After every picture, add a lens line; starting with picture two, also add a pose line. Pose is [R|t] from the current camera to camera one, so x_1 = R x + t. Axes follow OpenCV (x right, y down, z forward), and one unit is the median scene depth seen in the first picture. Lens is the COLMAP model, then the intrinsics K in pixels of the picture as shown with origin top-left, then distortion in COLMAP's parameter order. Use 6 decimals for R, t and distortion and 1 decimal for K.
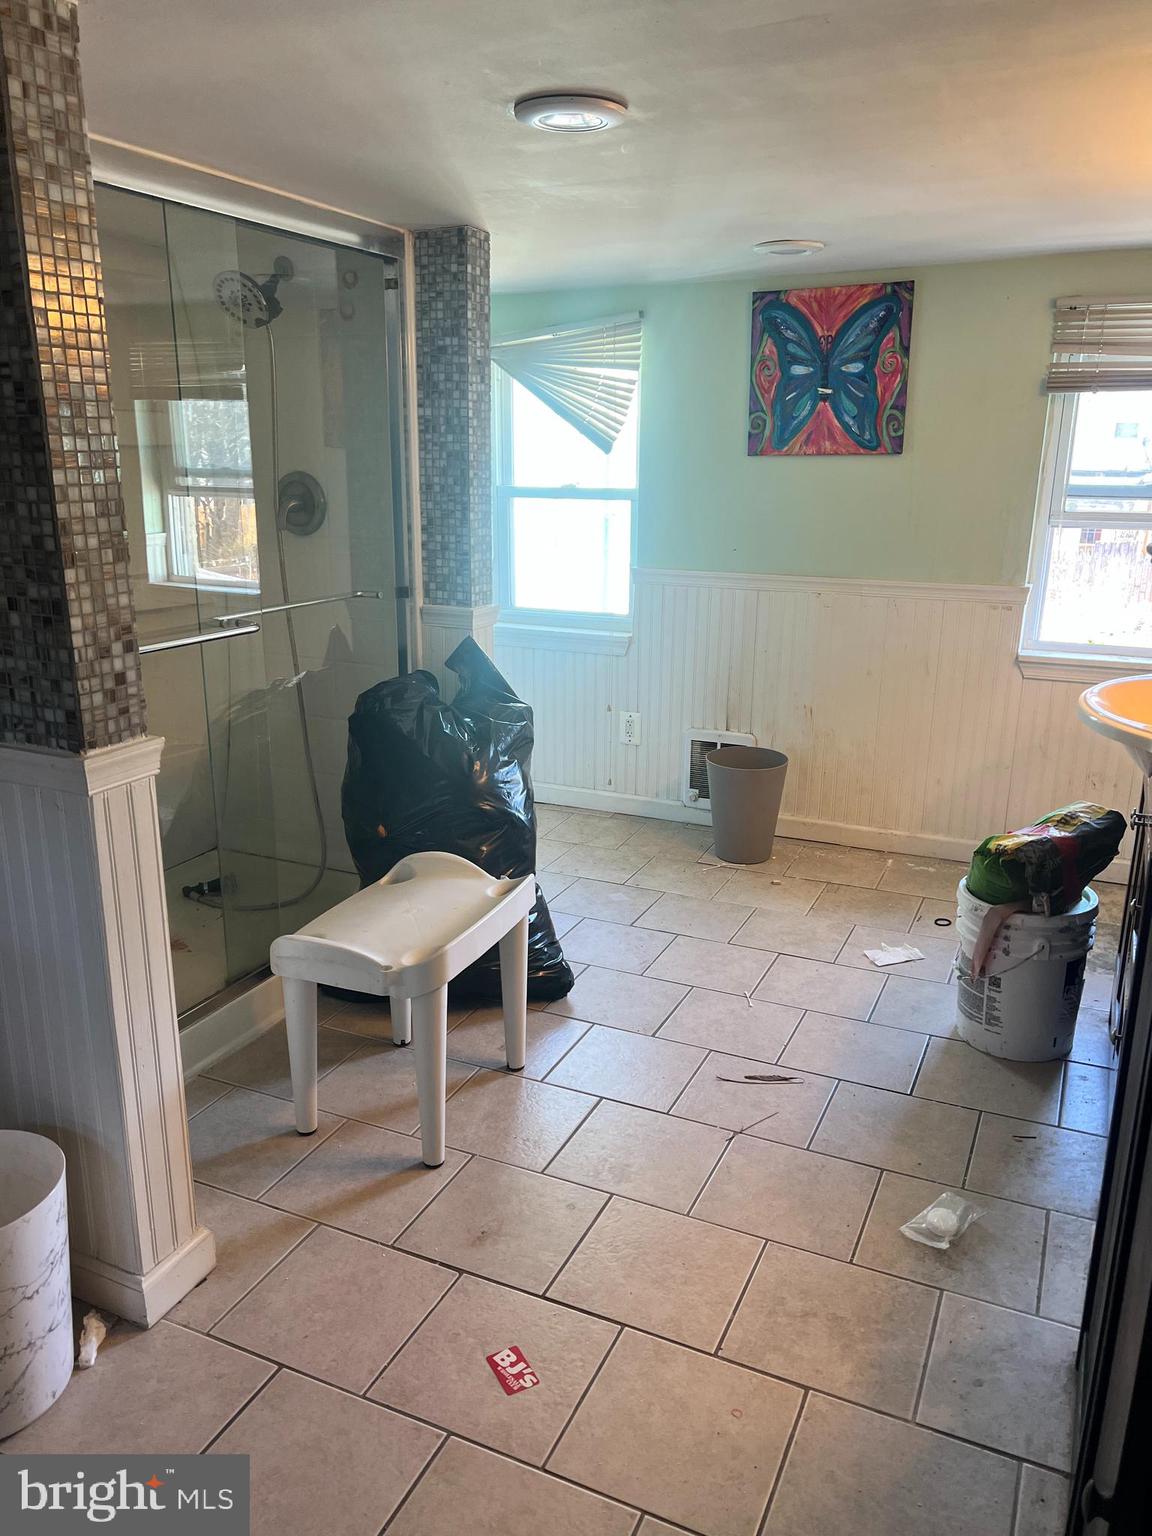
lens RADIAL K [[1170.6, 0, 575.9], [0, 1170.6, 763.7], [0, 0, 1]] dist [0.050081, -0.018538]
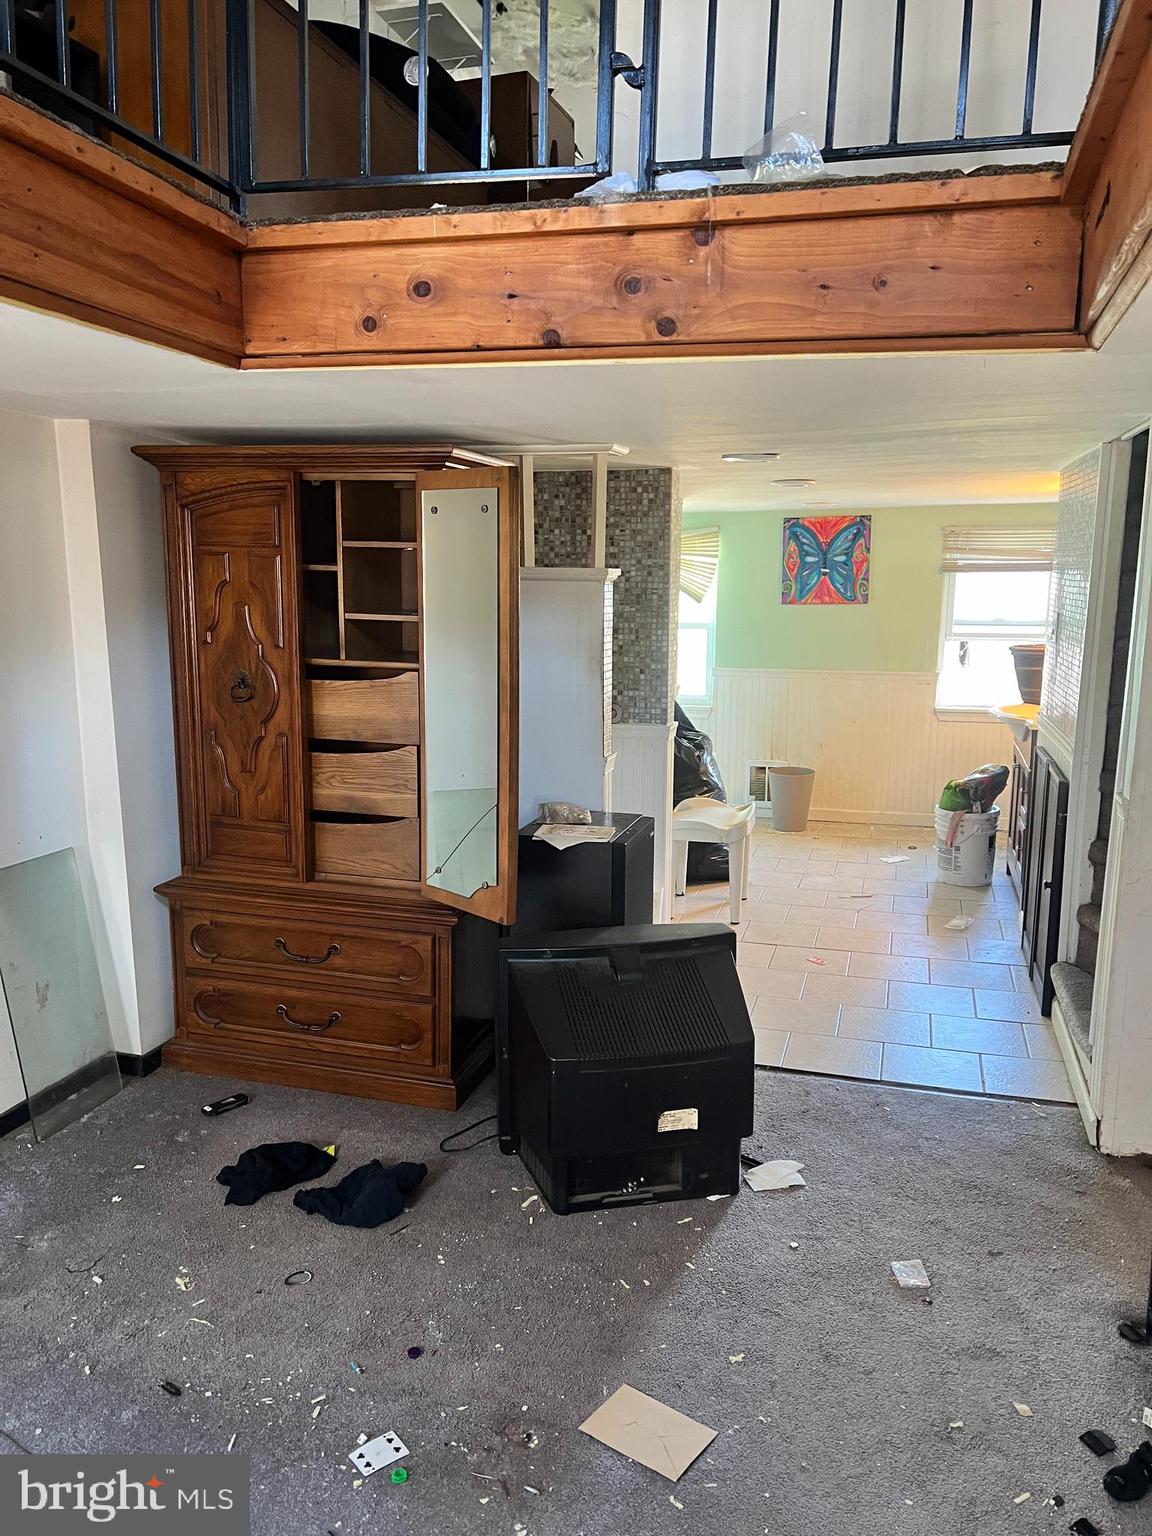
lens RADIAL K [[1170.6, 0, 579.4], [0, 1170.6, 771.3], [0, 0, 1]] dist [0.050081, -0.018538]
pose [[0.988162, -0.031756, 0.150094, -0.470339], [0.046316, 0.994444, -0.094529, 0.158451], [-0.146258, 0.100362, 0.984142, -0.748017]]
